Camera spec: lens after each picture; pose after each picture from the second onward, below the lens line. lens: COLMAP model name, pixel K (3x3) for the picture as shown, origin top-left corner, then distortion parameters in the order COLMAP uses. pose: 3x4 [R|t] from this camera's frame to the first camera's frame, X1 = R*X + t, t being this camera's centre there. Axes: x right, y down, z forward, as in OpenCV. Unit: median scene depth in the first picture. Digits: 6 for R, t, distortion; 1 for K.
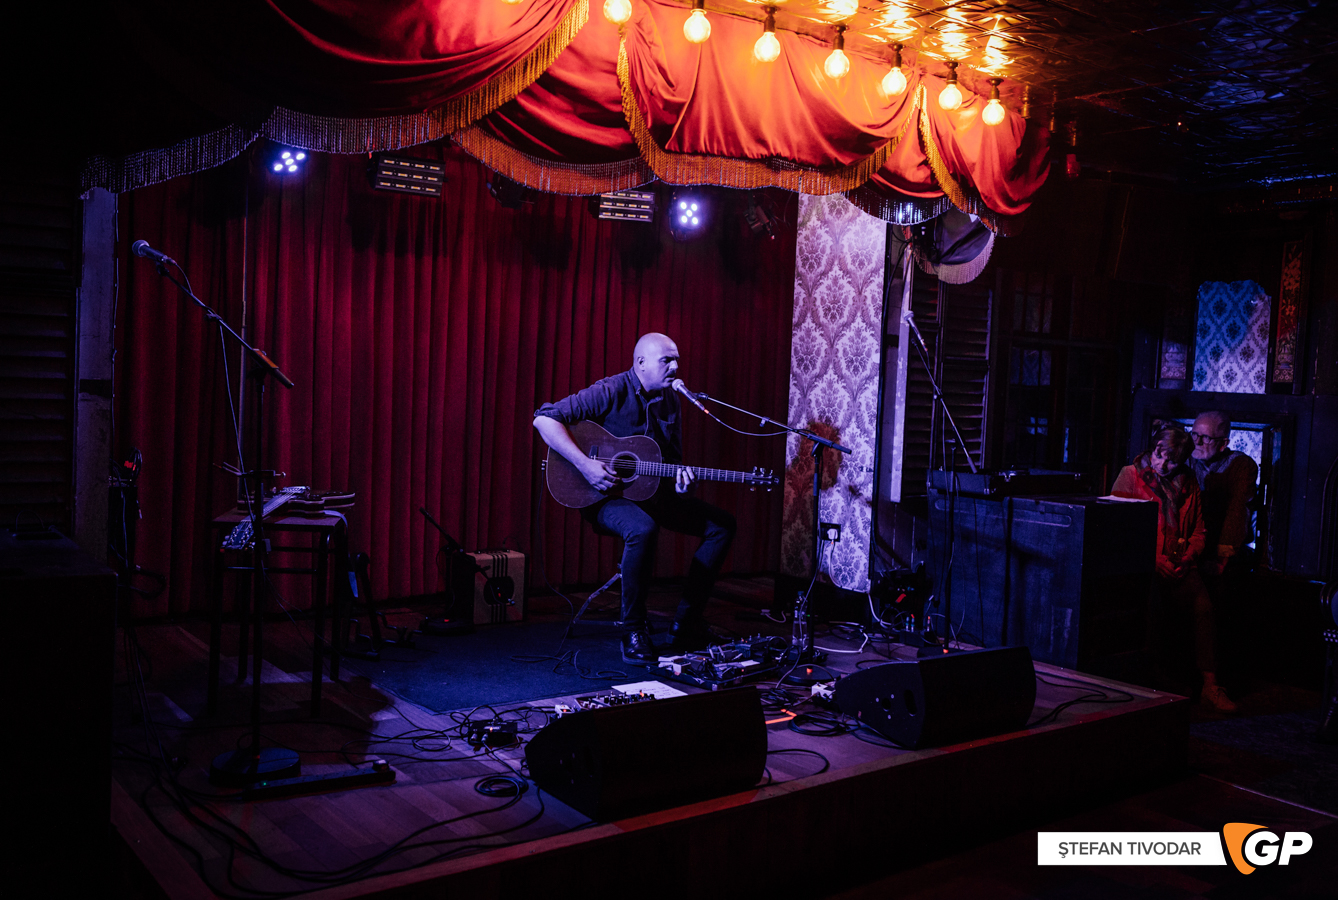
lens RADIAL K [[1173.2, 0, 669.0], [0, 1173.2, 450.0], [0, 0, 1]] dist [0.001504, 0.001759]
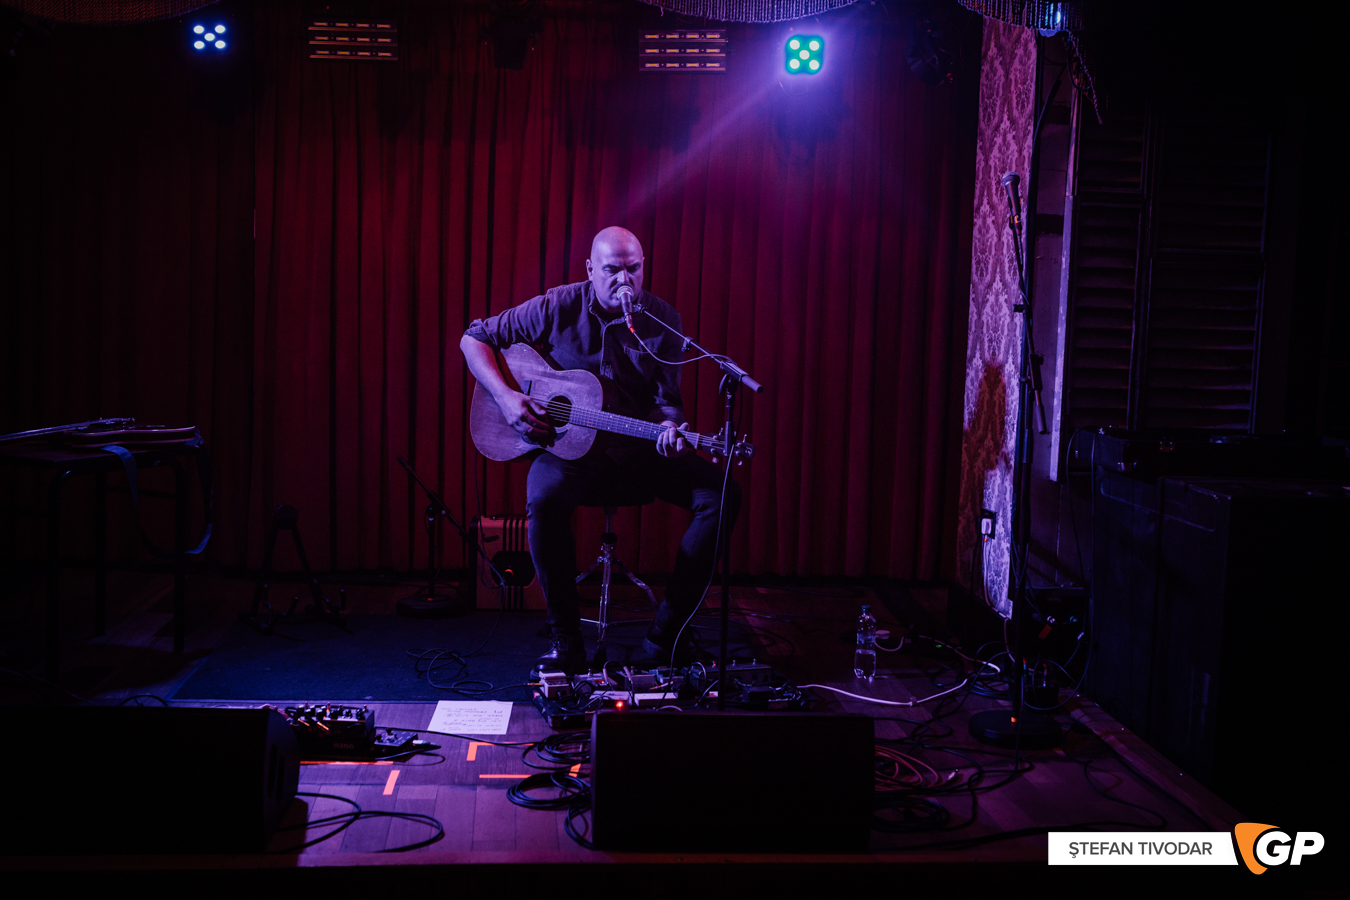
lens RADIAL K [[1447.5, 0, 675.0], [0, 1447.5, 450.0], [0, 0, 1]] dist [-0.020225, -0.023679]
pose [[0.856856, 0.037635, -0.514180, 0.418528], [-0.026481, 0.999228, 0.029008, 0.010707], [0.514875, -0.011240, 0.857192, 0.229017]]
